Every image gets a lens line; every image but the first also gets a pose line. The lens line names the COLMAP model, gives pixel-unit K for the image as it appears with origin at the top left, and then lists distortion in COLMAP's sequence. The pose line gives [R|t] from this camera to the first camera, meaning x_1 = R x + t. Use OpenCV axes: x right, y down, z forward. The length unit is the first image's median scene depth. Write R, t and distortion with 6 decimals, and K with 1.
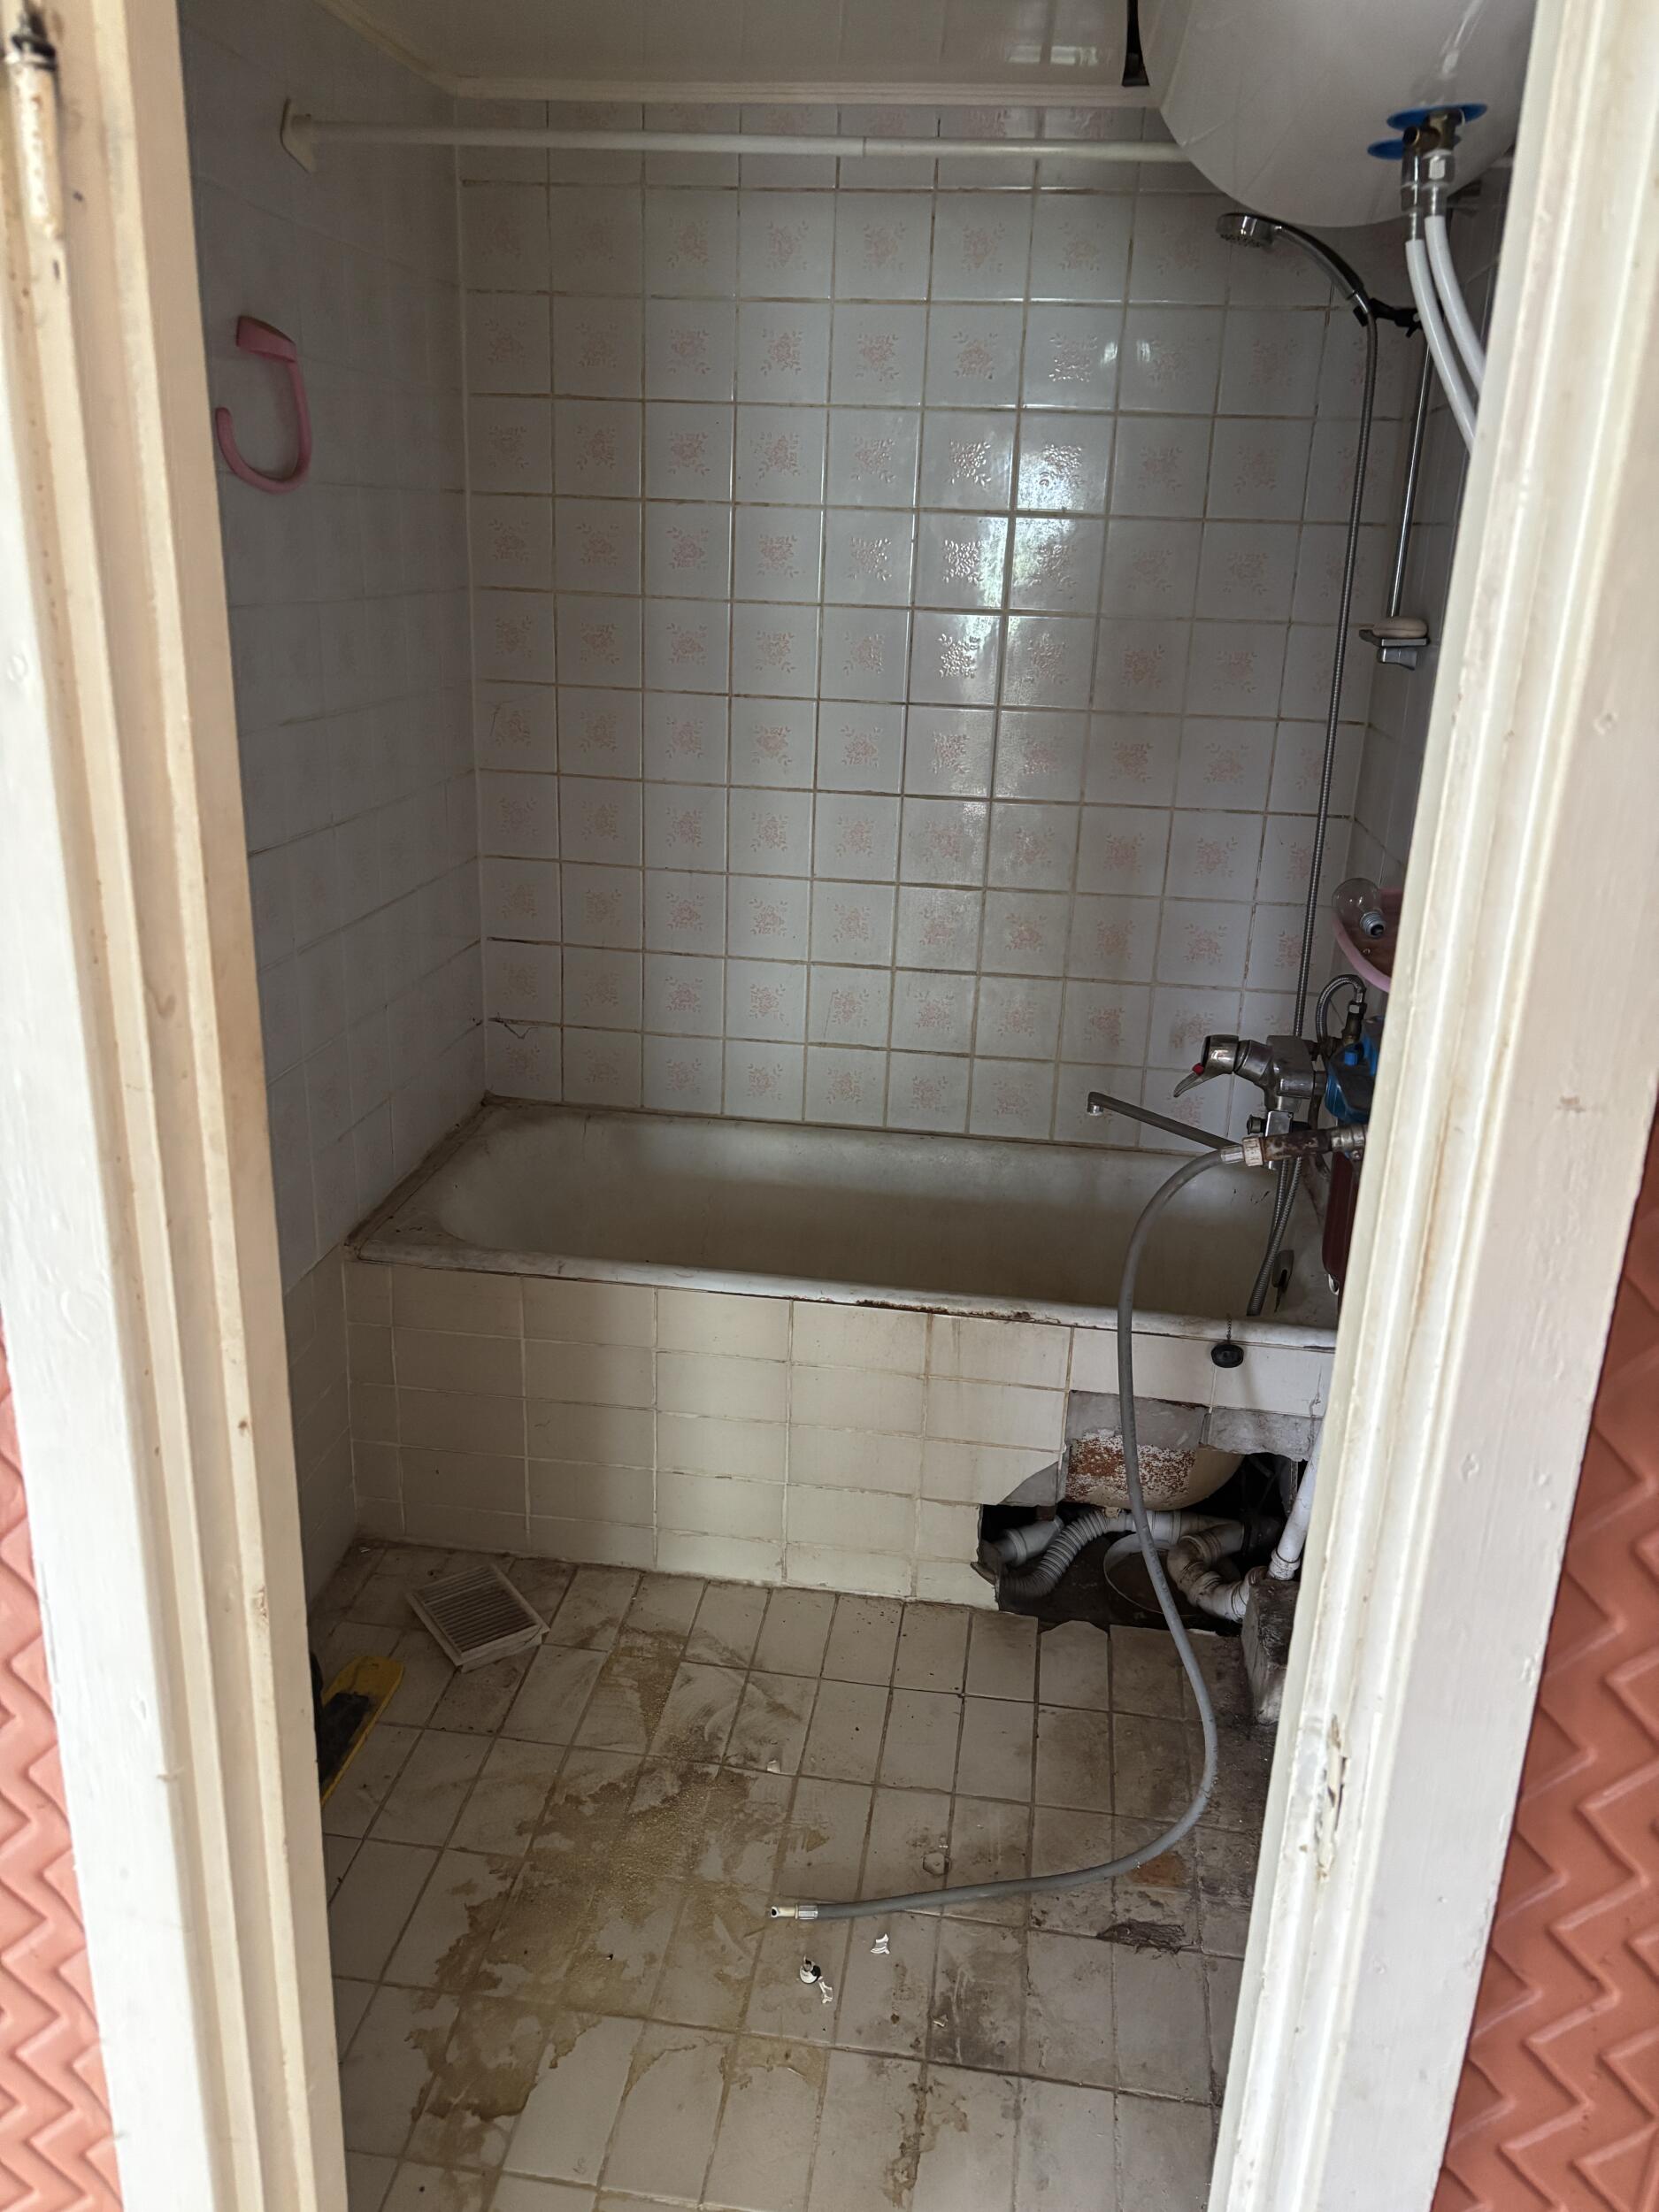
lens RADIAL K [[1722.6, 0, 833.0], [0, 1722.6, 1102.4], [0, 0, 1]] dist [0.049415, -0.074360]
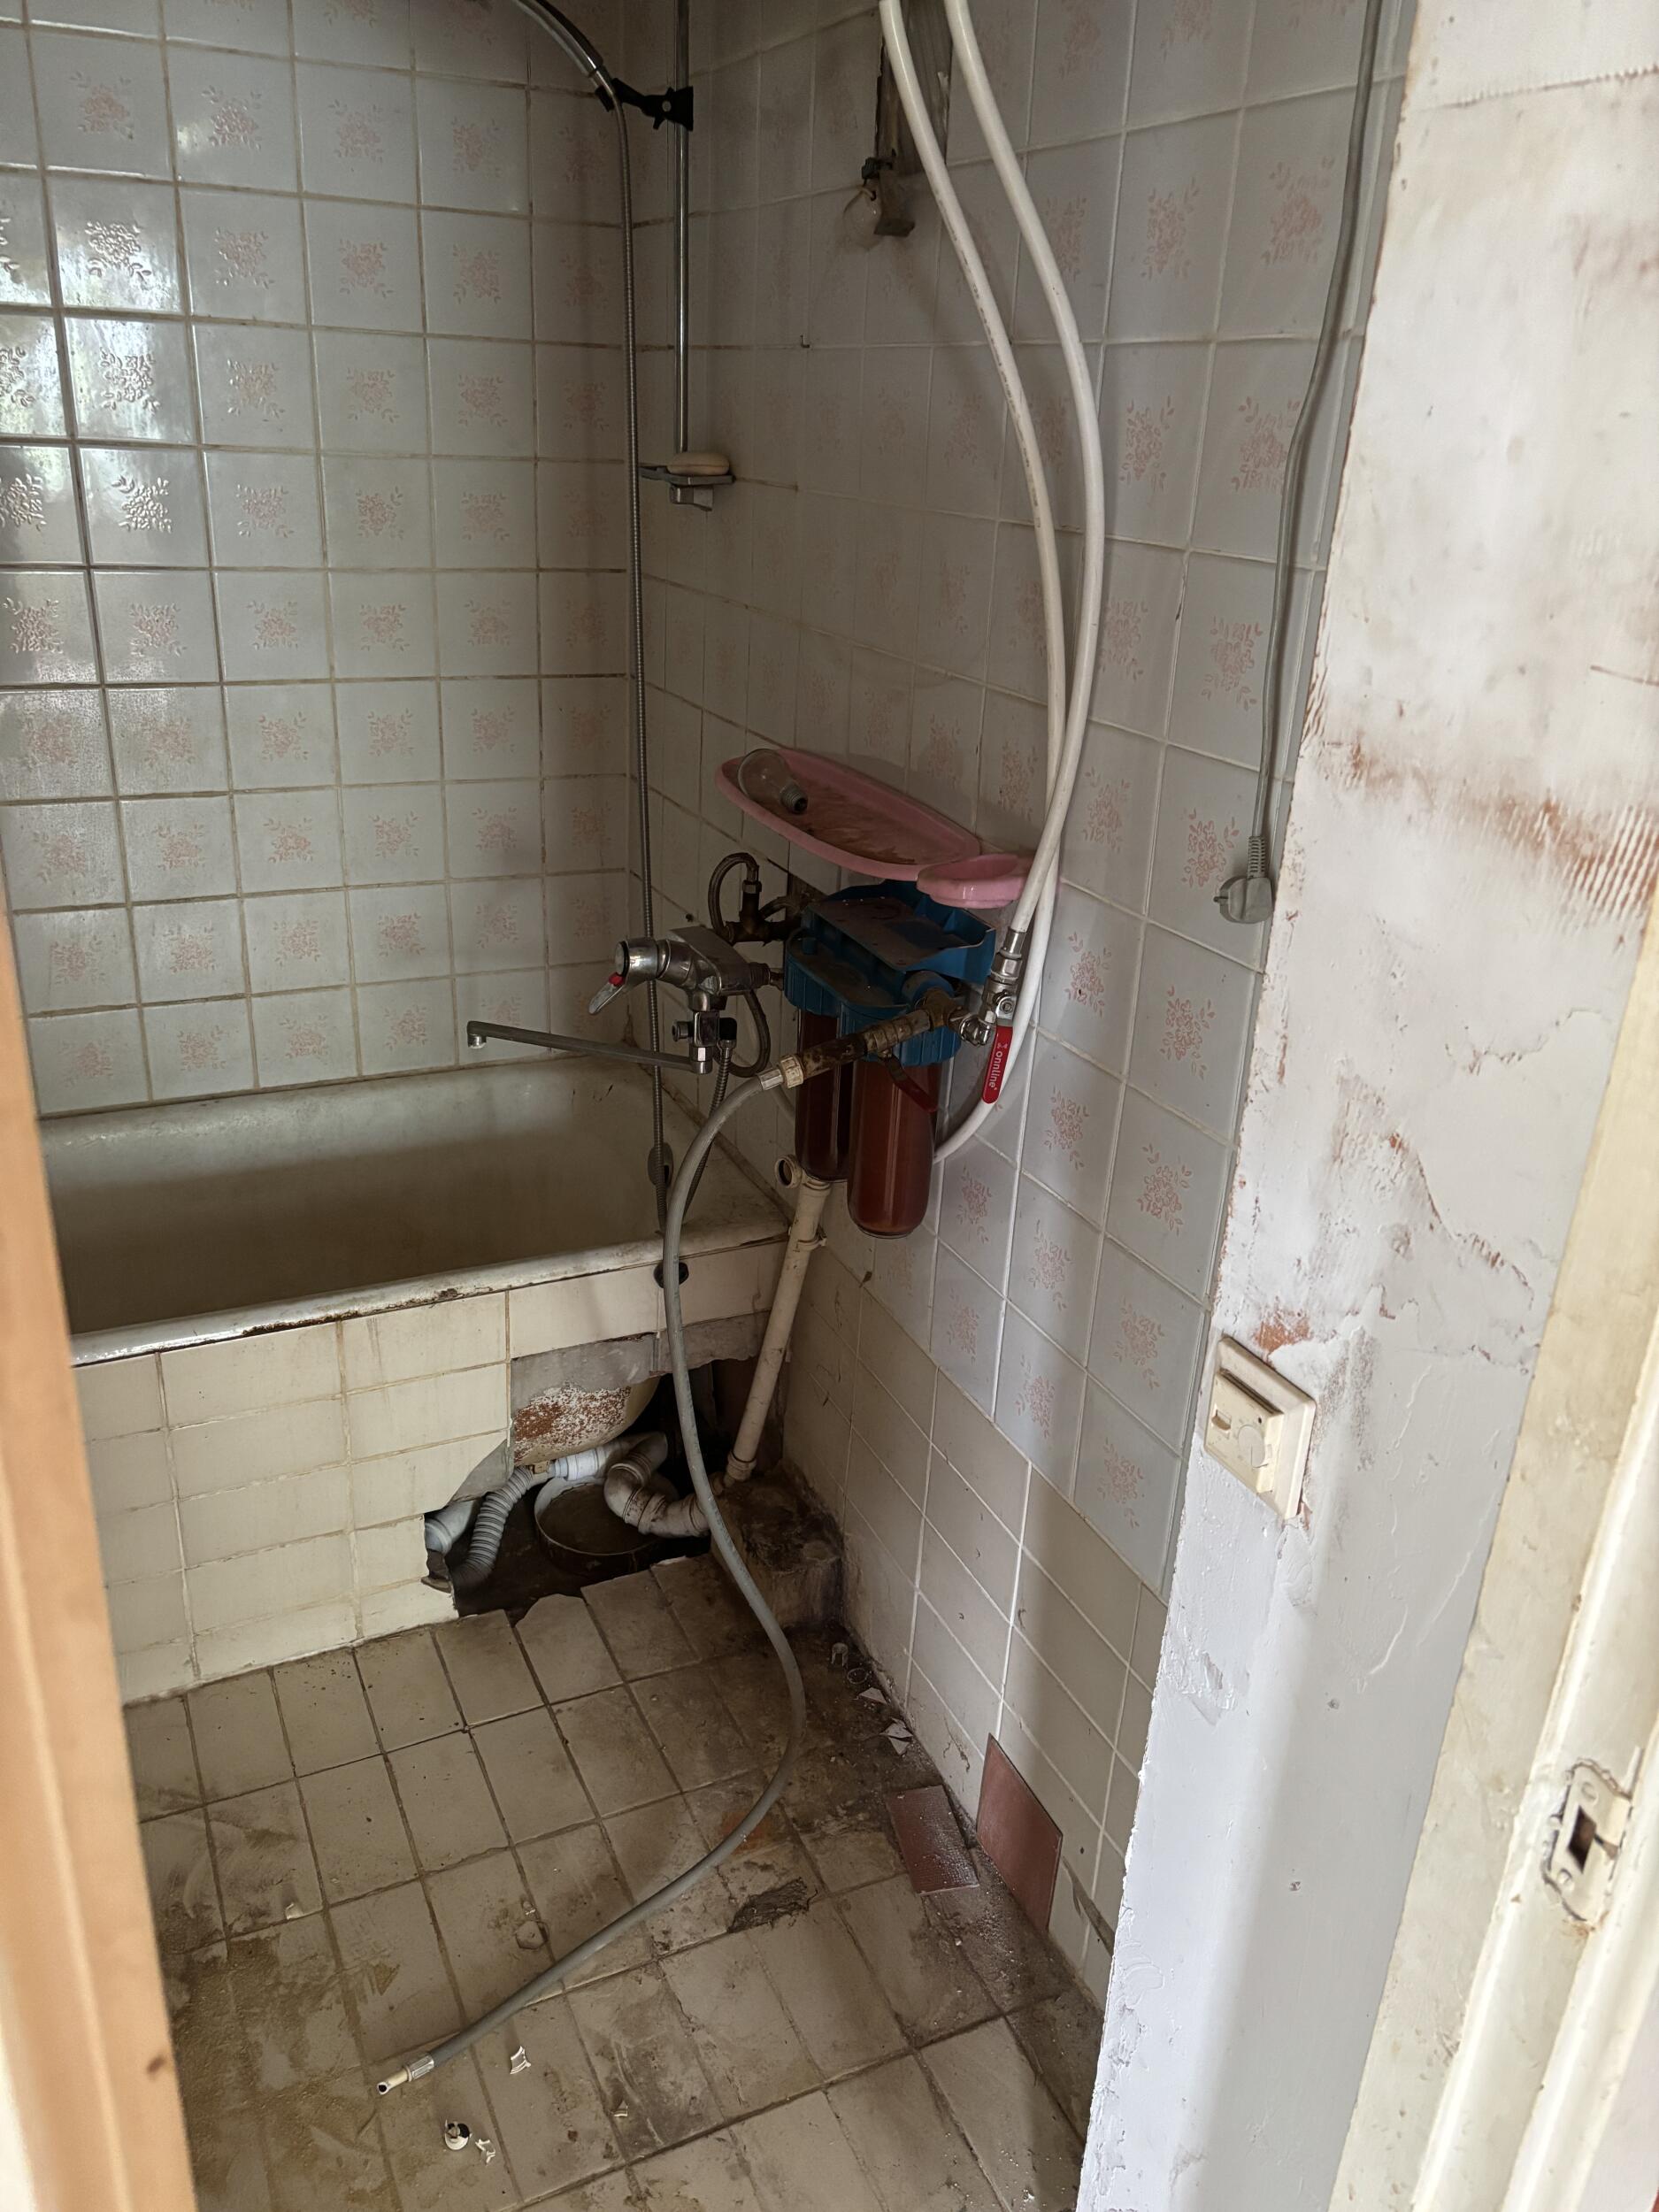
lens RADIAL K [[1661.6, 0, 836.0], [0, 1661.6, 1115.7], [0, 0, 1]] dist [0.017187, -0.036521]
pose [[0.823094, -0.211075, 0.527222, -0.150203], [0.154849, 0.976601, 0.149237, -0.057144], [-0.546386, -0.041196, 0.836520, 0.208904]]
